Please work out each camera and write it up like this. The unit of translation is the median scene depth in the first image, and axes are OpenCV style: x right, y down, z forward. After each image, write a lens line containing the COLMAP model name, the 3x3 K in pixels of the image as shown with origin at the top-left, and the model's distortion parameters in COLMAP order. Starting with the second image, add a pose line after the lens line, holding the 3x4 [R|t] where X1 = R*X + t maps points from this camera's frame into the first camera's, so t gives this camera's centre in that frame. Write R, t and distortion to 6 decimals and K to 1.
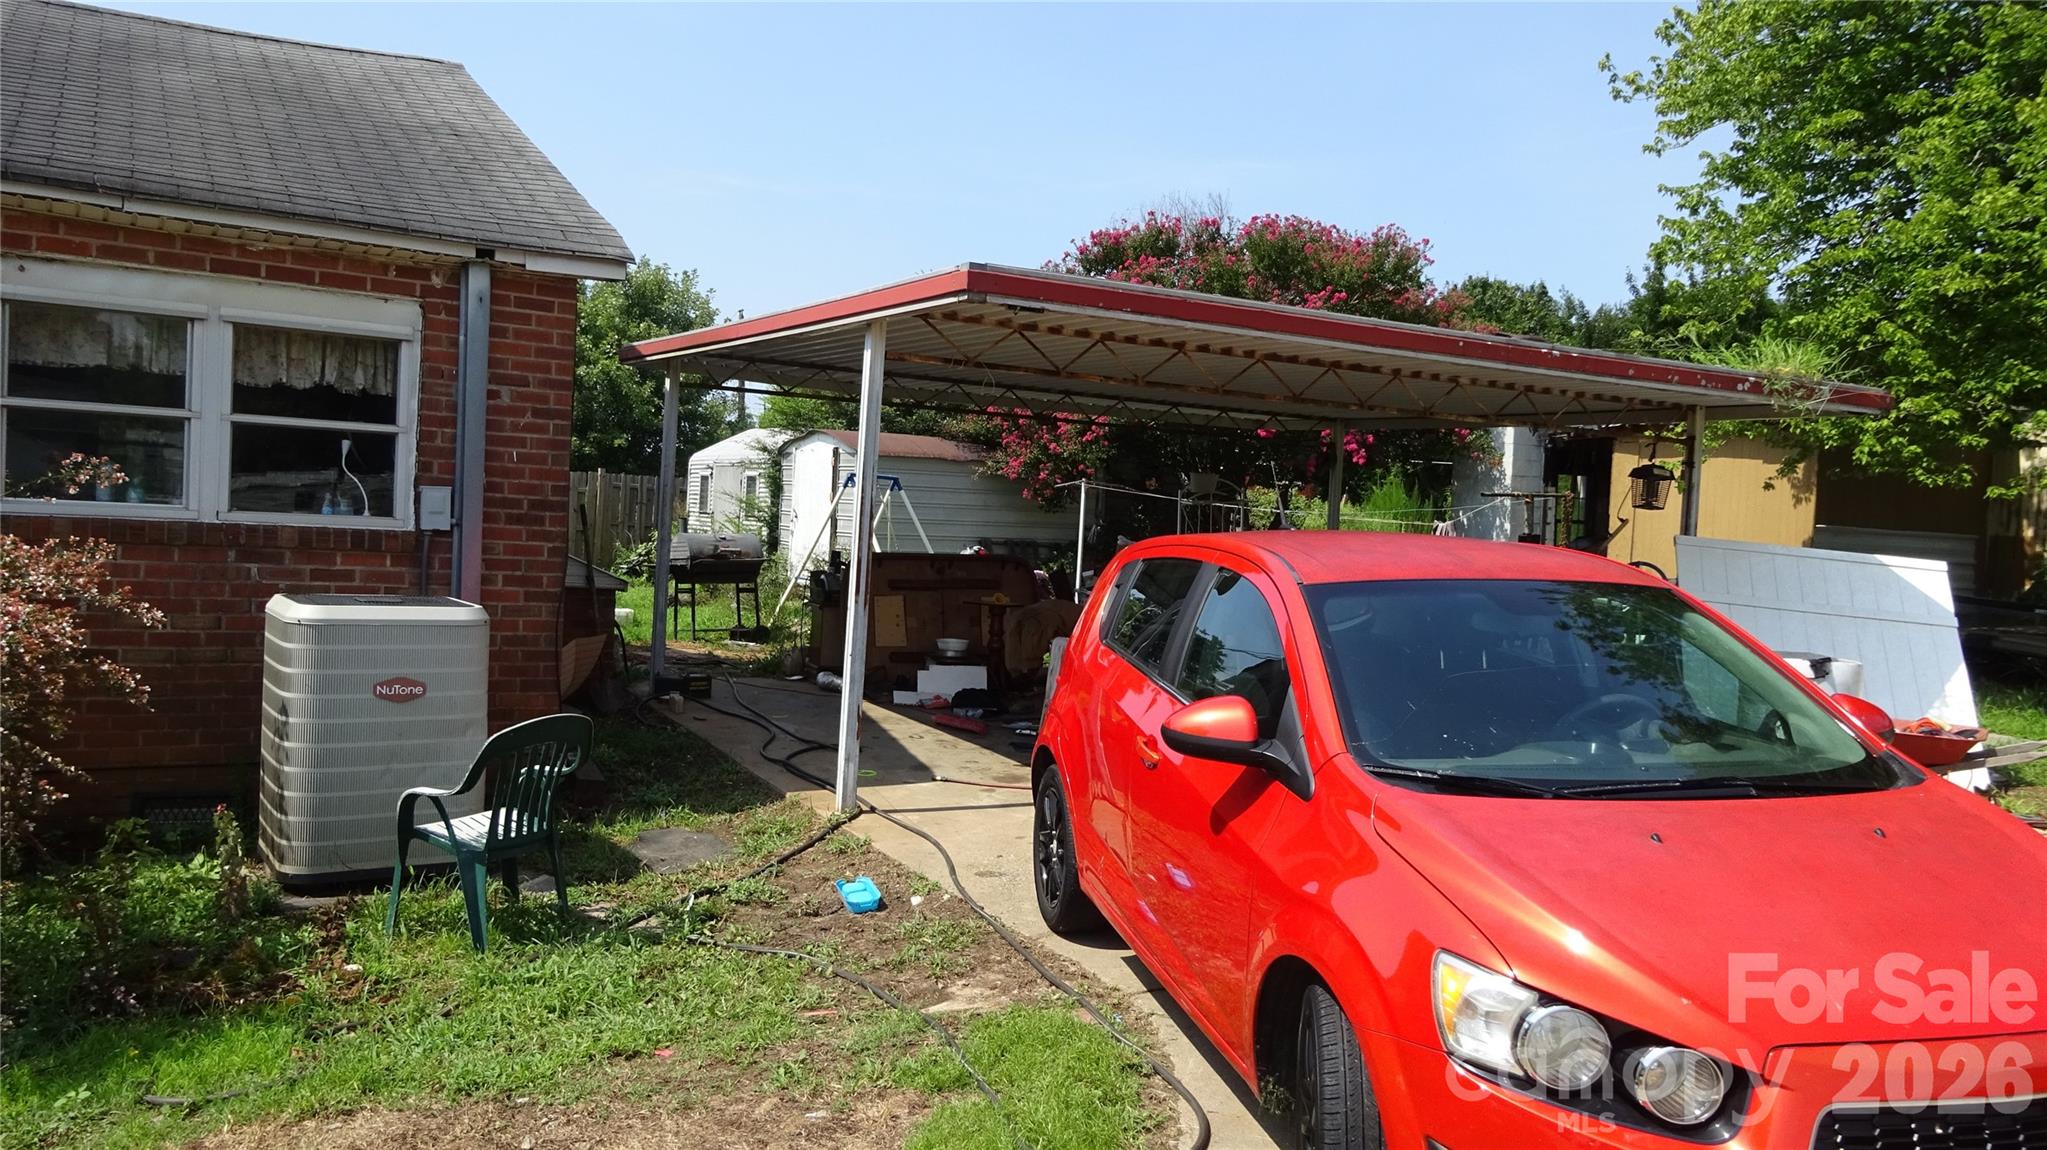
lens RADIAL K [[1455.7, 0, 1023.5], [0, 1455.7, 575.0], [0, 0, 1]] dist [-0.035548, -0.004102]
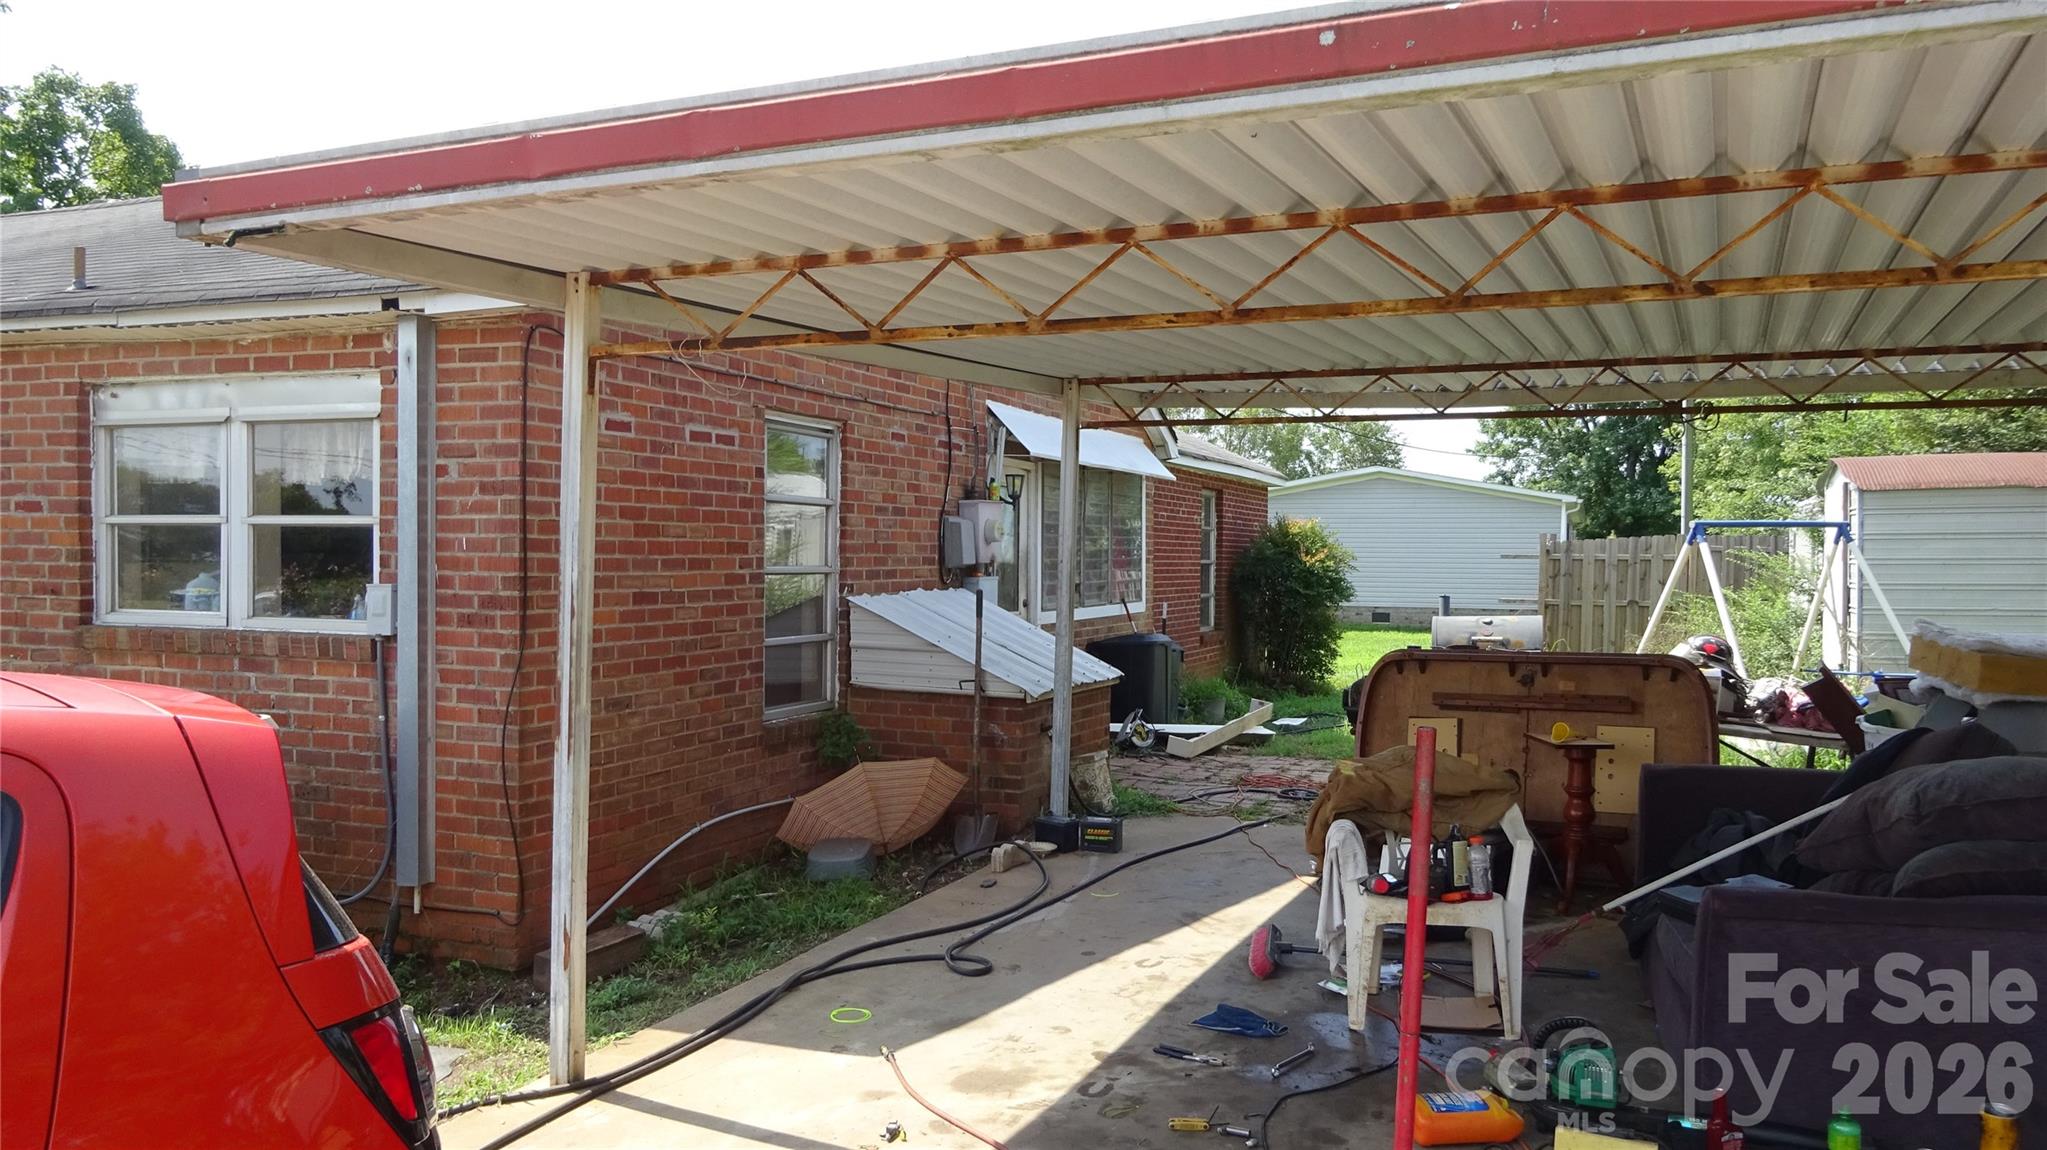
lens RADIAL K [[1531.5, 0, 1023.5], [0, 1531.5, 575.0], [0, 0, 1]] dist [-0.033559, -0.001691]
pose [[0.611776, -0.034703, -0.790269, 0.519706], [-0.005462, 0.998828, -0.048090, -0.024537], [0.791012, 0.033737, 0.610870, 0.725752]]
